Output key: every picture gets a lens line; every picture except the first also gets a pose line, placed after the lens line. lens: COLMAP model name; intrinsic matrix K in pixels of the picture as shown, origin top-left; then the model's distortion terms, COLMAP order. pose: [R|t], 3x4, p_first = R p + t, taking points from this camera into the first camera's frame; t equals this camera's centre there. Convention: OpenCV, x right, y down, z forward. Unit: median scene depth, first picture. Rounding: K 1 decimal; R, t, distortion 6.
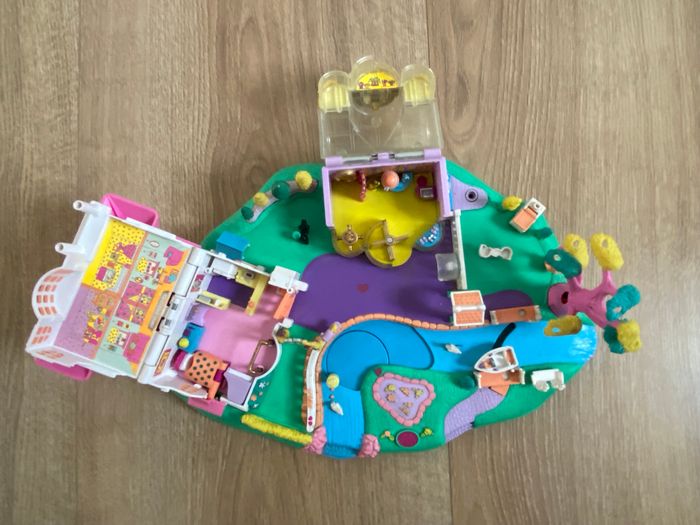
lens RADIAL K [[448.6, 0, 373.6], [0, 448.6, 262.4], [0, 0, 1]] dist [0.004270, -0.003277]
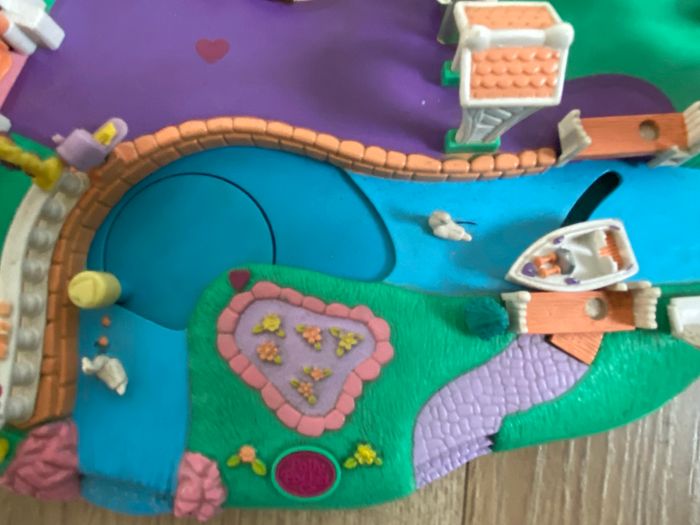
lens RADIAL K [[480.4, 0, 350.0], [0, 480.4, 262.5], [0, 0, 1]] dist [-0.001985, -0.004037]
pose [[0.998559, 0.053501, -0.004092, 0.101865], [-0.053587, 0.998255, -0.024811, 0.238003], [0.002758, 0.024995, 0.999684, 0.622493]]
